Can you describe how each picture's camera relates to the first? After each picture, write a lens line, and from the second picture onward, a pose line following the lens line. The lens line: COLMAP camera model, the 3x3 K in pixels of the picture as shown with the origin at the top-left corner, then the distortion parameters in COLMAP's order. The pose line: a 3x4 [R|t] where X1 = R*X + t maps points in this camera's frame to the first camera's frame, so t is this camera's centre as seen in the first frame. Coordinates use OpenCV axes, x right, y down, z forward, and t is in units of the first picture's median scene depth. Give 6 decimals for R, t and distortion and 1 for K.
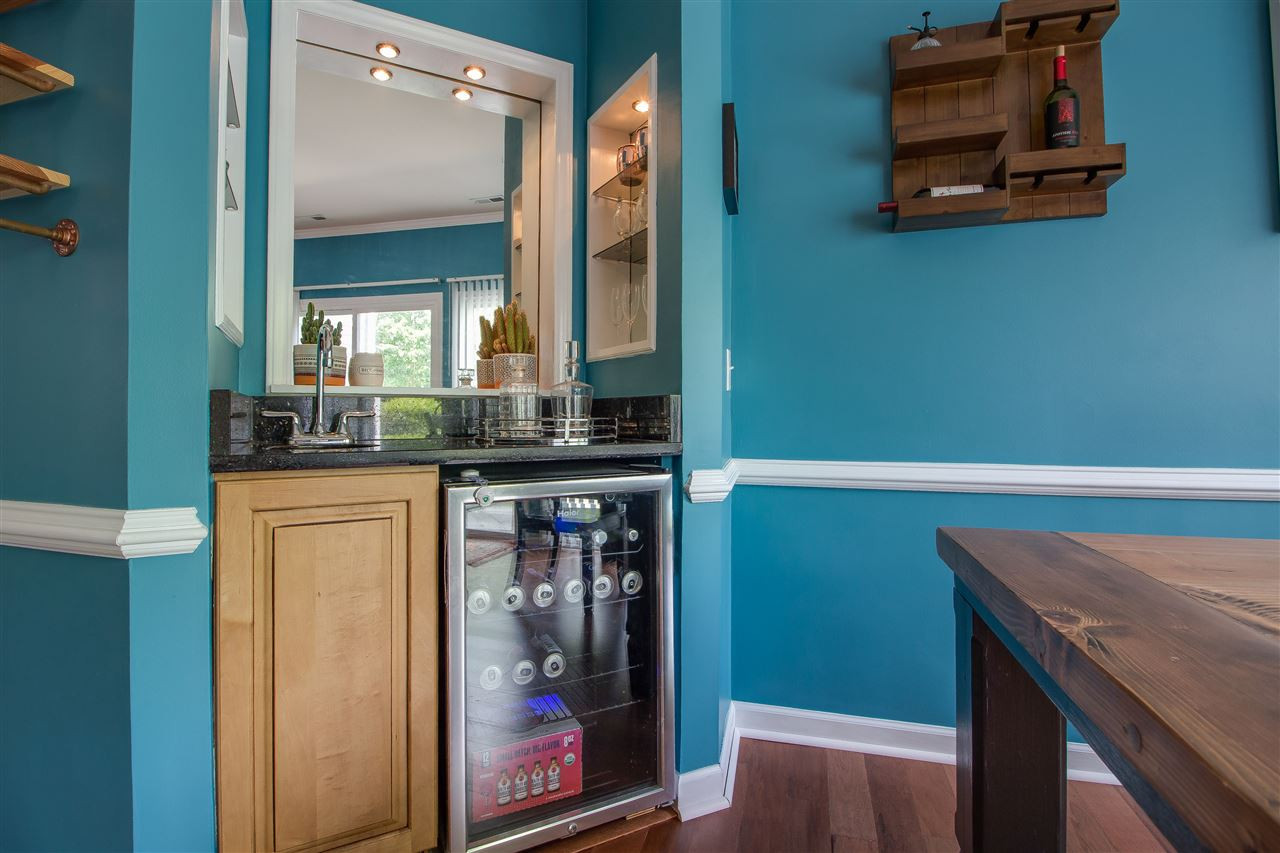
lens RADIAL K [[623.4, 0, 632.5], [0, 623.4, 402.3], [0, 0, 1]] dist [0.000455, -0.019833]
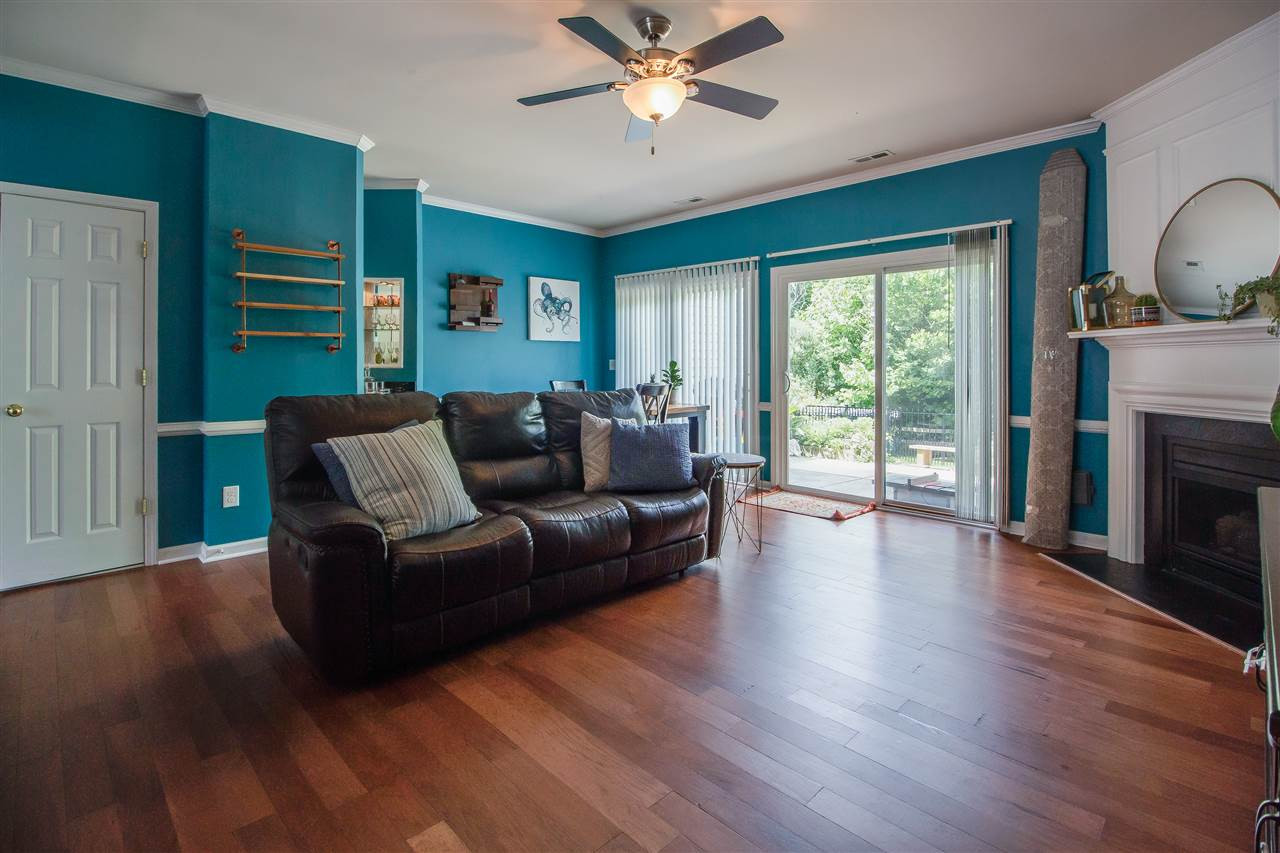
lens RADIAL K [[605.4, 0, 641.3], [0, 605.4, 360.5], [0, 0, 1]] dist [-0.001606, -0.000376]
pose [[0.487621, 0.005598, 0.873037, -2.294566], [-0.017462, 0.999842, 0.003343, -0.161310], [-0.872881, -0.016875, 0.487642, -1.798913]]
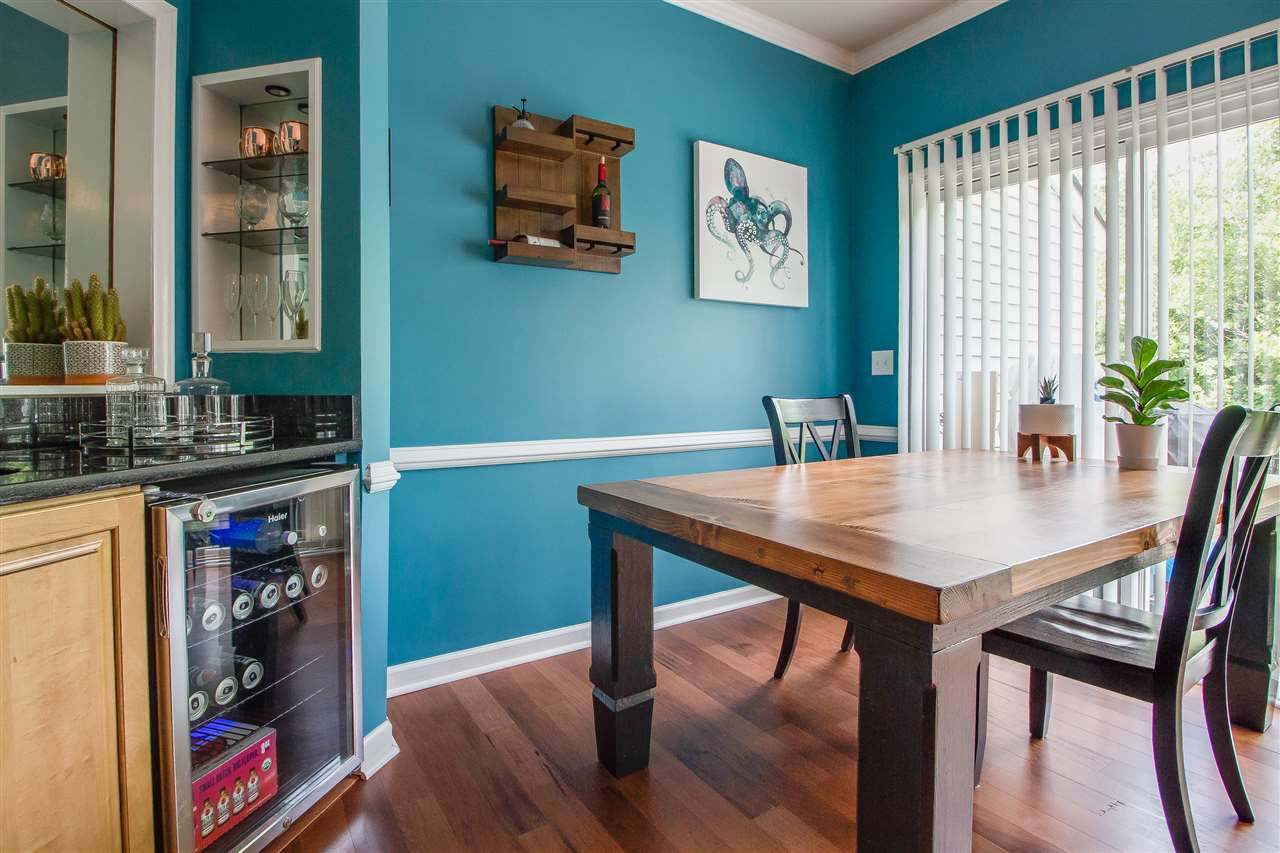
lens RADIAL K [[633.5, 0, 638.5], [0, 633.5, 392.5], [0, 0, 1]] dist [0.000676, -0.017237]
pose [[0.655068, -0.008711, 0.755520, -0.426905], [-0.011426, 0.999705, 0.021433, -0.044479], [-0.755483, -0.022673, 0.654775, -0.084660]]
